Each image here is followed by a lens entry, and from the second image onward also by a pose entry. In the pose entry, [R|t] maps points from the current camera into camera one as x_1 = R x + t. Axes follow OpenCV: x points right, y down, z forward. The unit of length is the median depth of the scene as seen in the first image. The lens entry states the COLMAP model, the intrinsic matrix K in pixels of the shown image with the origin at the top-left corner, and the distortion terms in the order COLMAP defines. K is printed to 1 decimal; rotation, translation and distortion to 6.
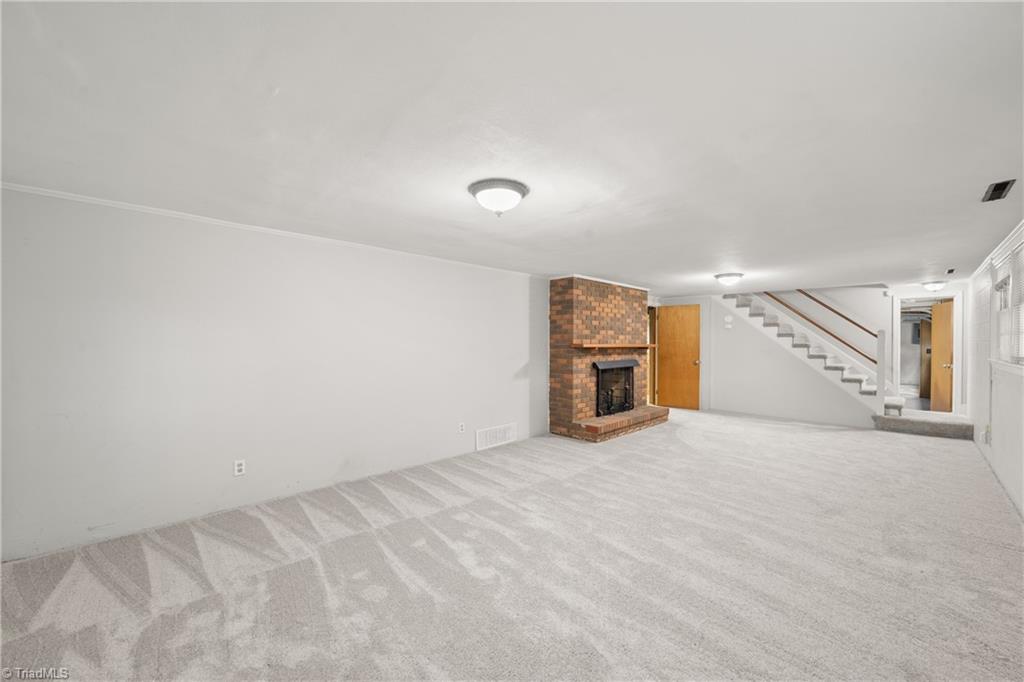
lens RADIAL K [[395.4, 0, 512.0], [0, 395.4, 341.0], [0, 0, 1]] dist [-0.000159, -0.000003]
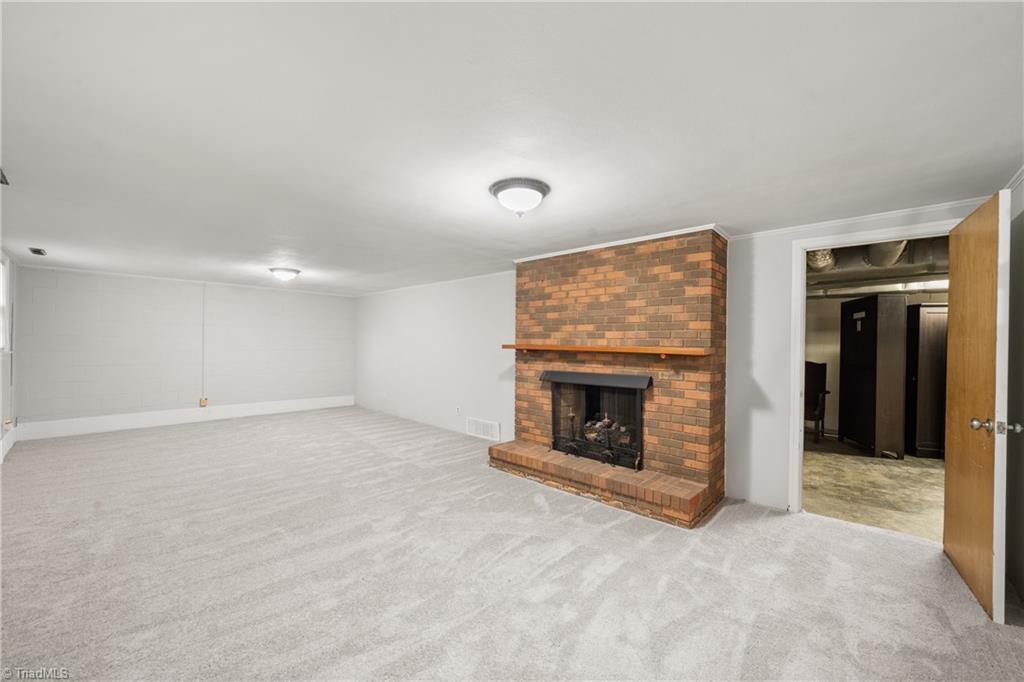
lens RADIAL K [[395.4, 0, 512.0], [0, 395.4, 341.0], [0, 0, 1]] dist [-0.000159, -0.000003]
pose [[0.052357, -0.010895, -0.998569, 0.906183], [-0.011877, 0.999863, -0.011532, 0.008889], [0.998558, 0.012463, 0.052220, 0.880232]]
